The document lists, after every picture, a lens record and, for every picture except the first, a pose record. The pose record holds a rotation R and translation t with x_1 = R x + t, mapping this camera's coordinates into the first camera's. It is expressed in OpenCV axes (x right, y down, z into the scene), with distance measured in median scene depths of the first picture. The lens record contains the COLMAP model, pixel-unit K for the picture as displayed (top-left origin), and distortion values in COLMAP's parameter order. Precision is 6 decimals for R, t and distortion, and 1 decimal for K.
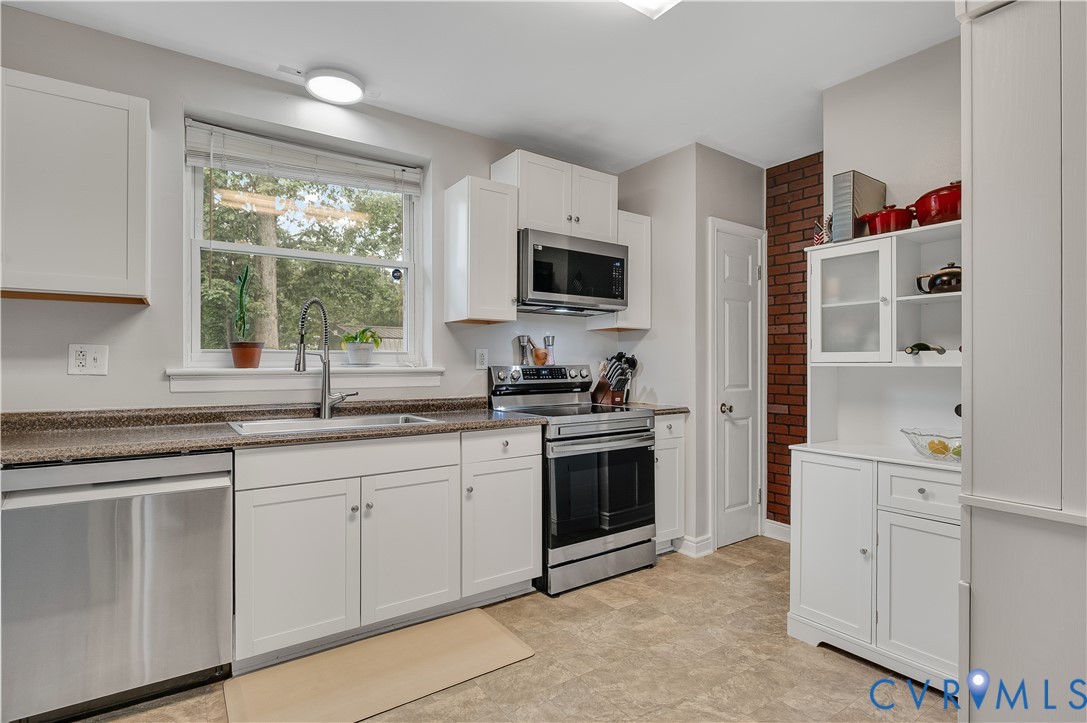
lens RADIAL K [[542.0, 0, 541.9], [0, 542.0, 360.3], [0, 0, 1]] dist [0.002822, 0.000684]
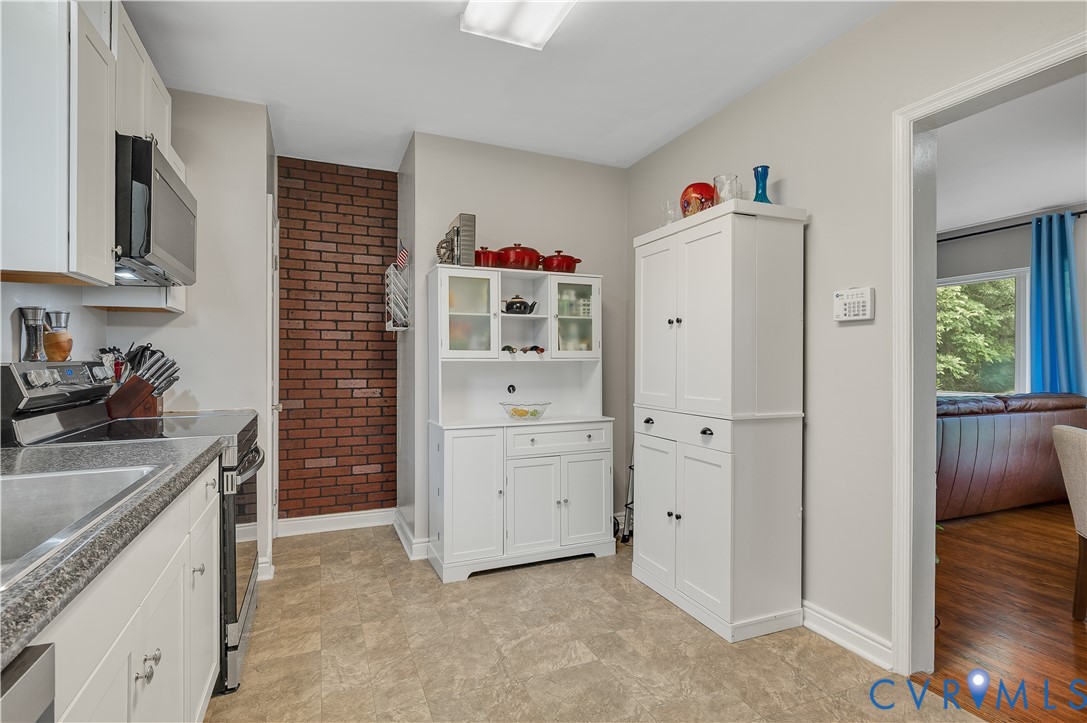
lens RADIAL K [[542.0, 0, 540.8], [0, 542.0, 358.3], [0, 0, 1]] dist [0.002822, 0.000684]
pose [[0.205170, 0.001077, 0.978726, -0.651451], [-0.008356, 0.999965, 0.000651, 0.001654], [-0.978691, -0.008312, 0.205172, 0.518159]]
